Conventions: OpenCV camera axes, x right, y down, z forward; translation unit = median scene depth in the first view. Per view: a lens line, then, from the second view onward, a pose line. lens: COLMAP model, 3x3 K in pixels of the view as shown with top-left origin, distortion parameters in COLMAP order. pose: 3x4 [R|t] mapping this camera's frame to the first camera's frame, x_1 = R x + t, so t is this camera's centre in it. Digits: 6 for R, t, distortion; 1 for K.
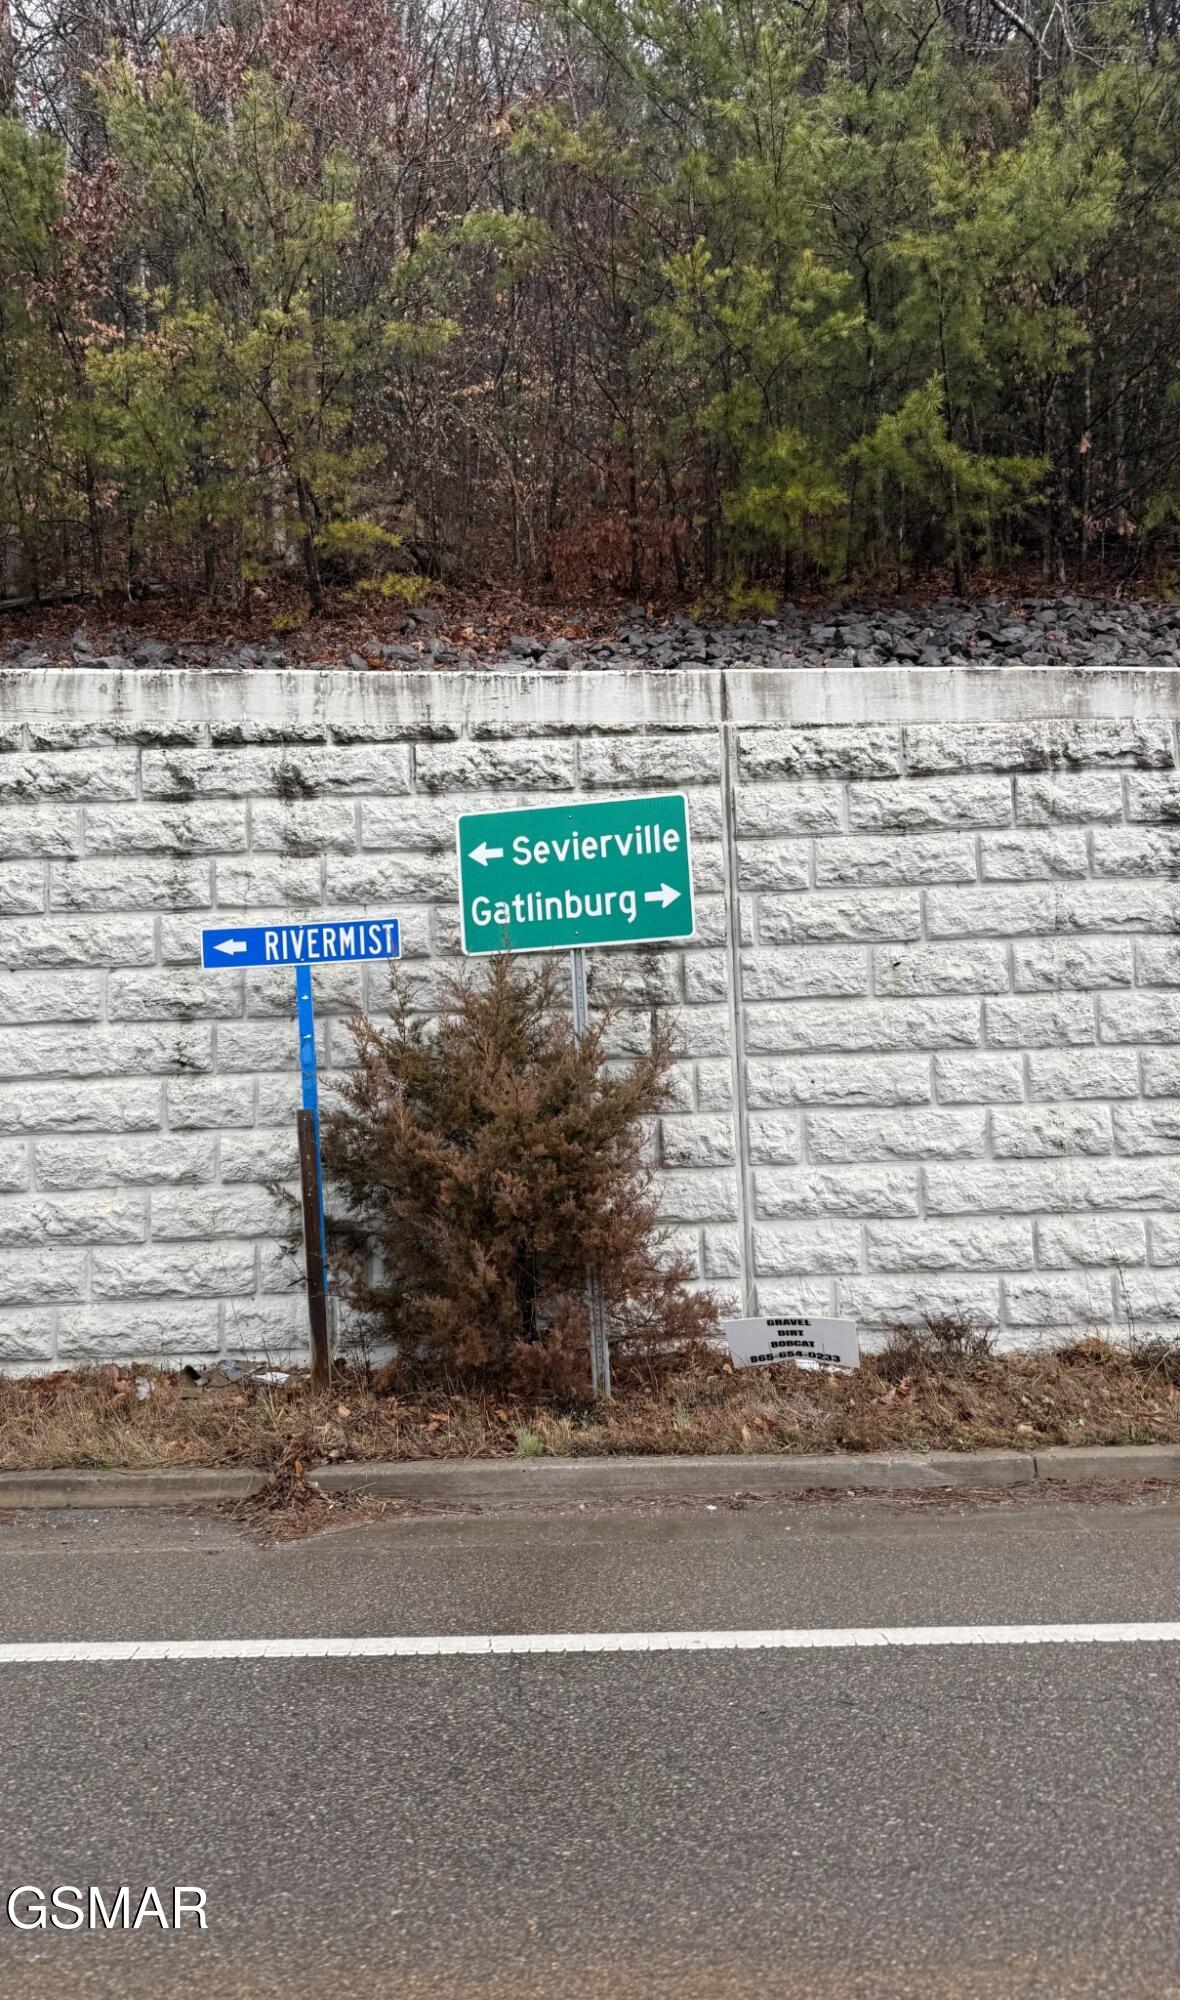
lens RADIAL K [[1357.5, 0, 560.7], [0, 1357.5, 1005.0], [0, 0, 1]] dist [0.080062, -0.003488]
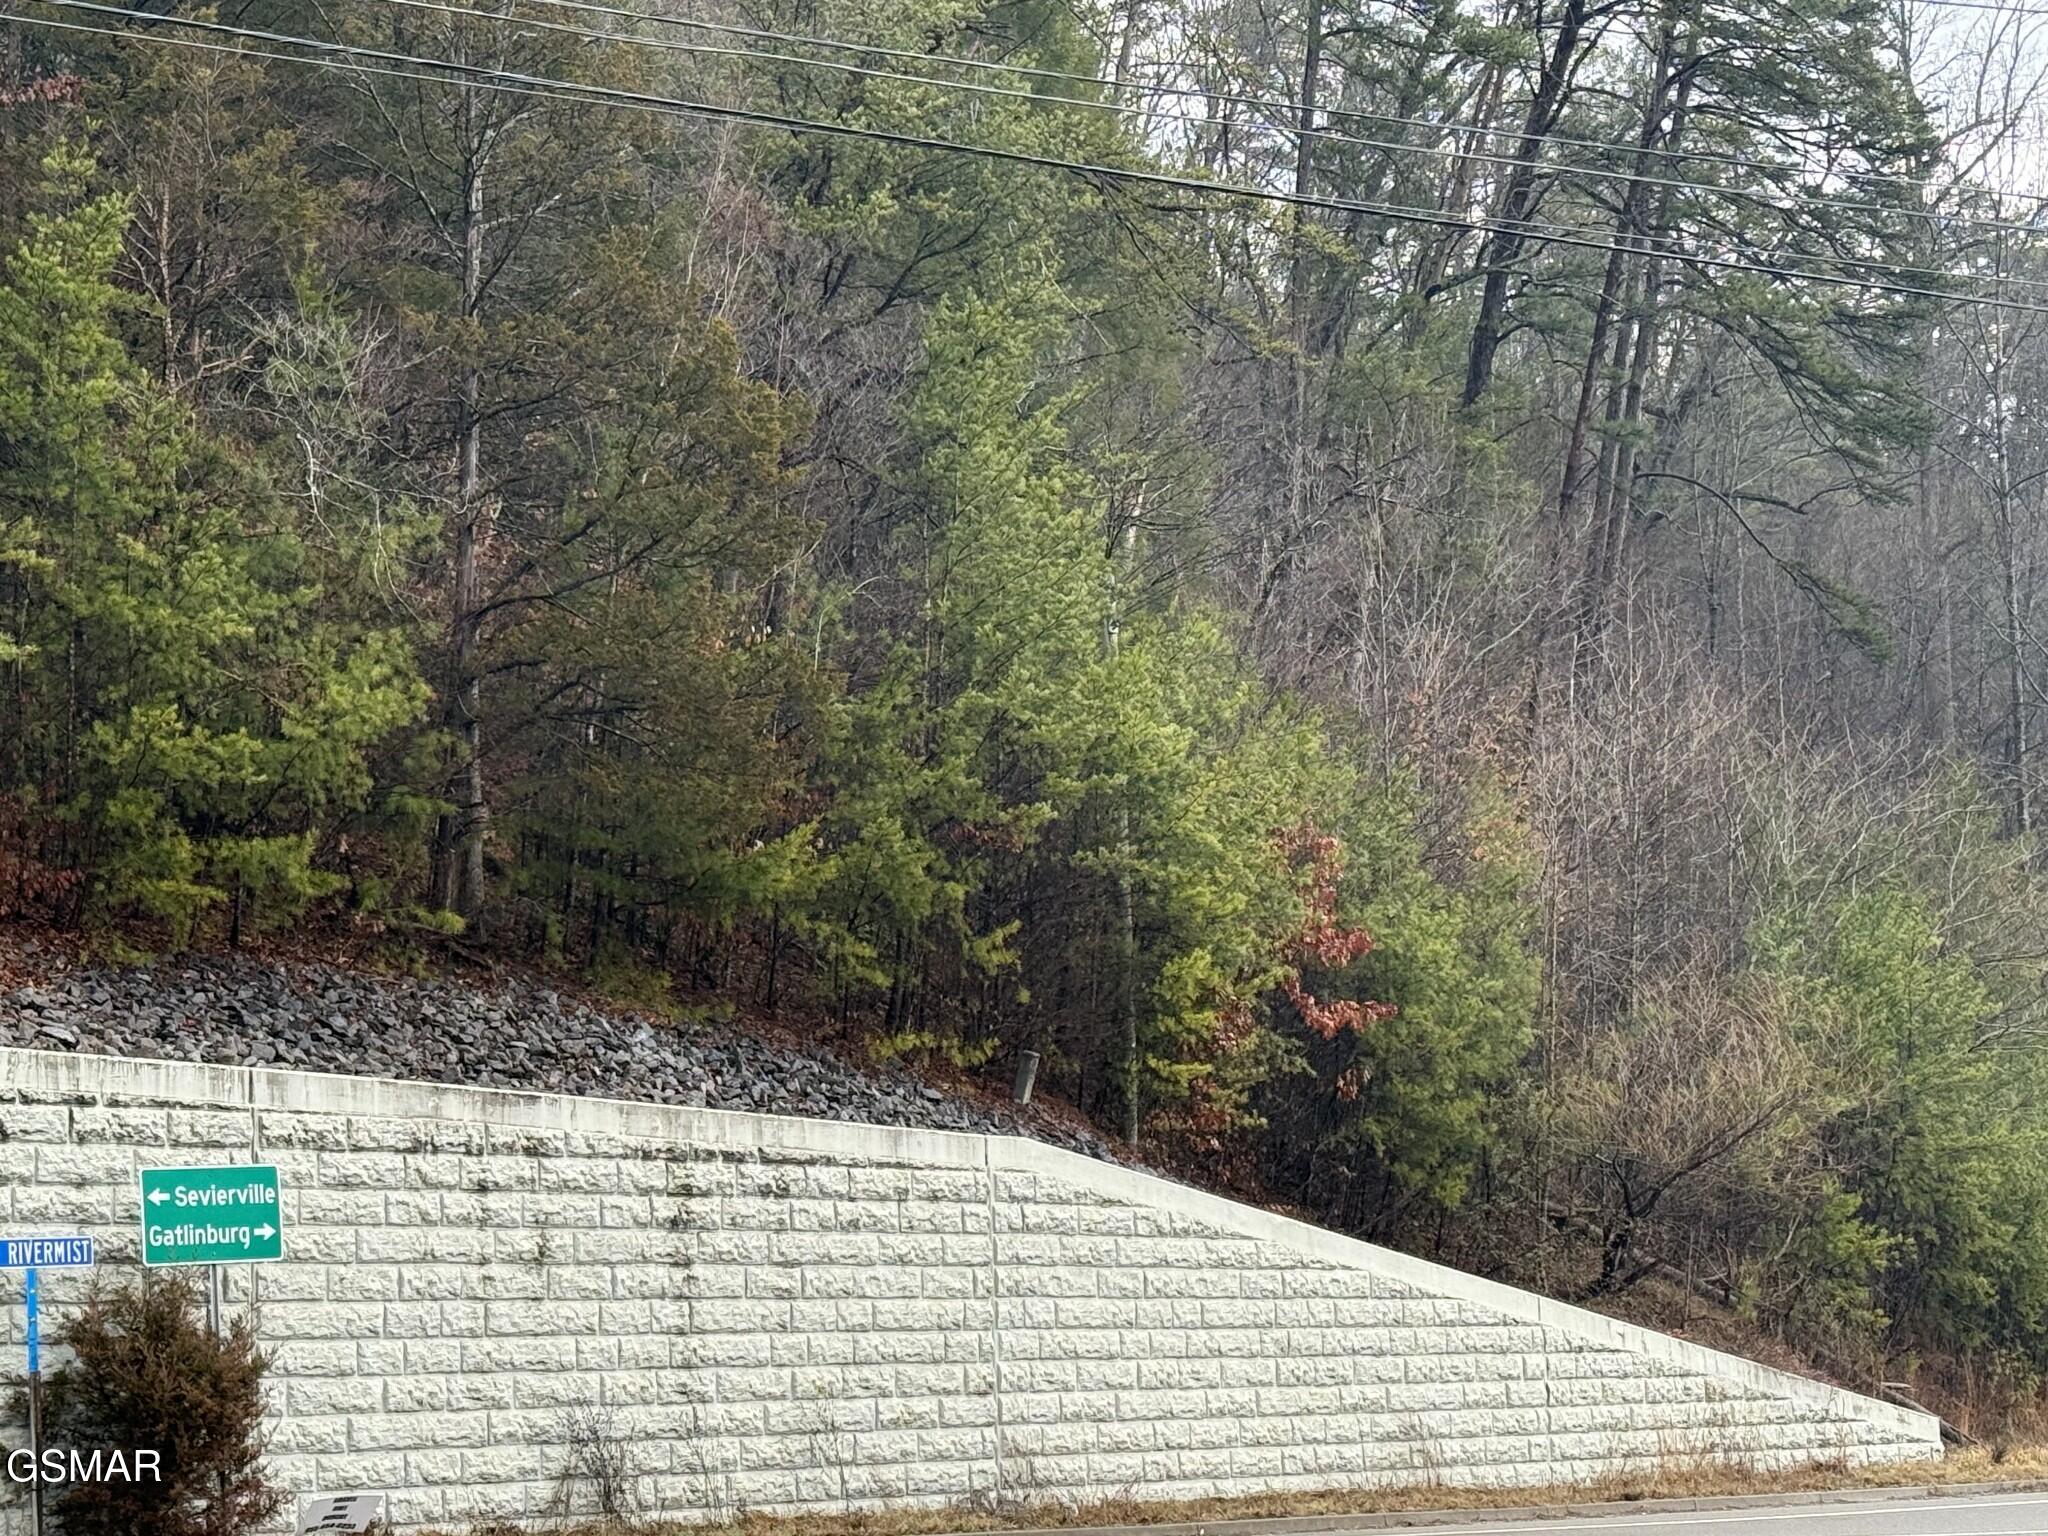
lens RADIAL K [[4398.4, 0, 994.1], [0, 4398.4, 780.2], [0, 0, 1]] dist [0.177254, 0.000000]
pose [[0.657399, 0.117016, 0.744402, -2.923135], [-0.025093, 0.990721, -0.133575, 0.057670], [-0.753125, 0.069133, 0.654235, -2.706509]]
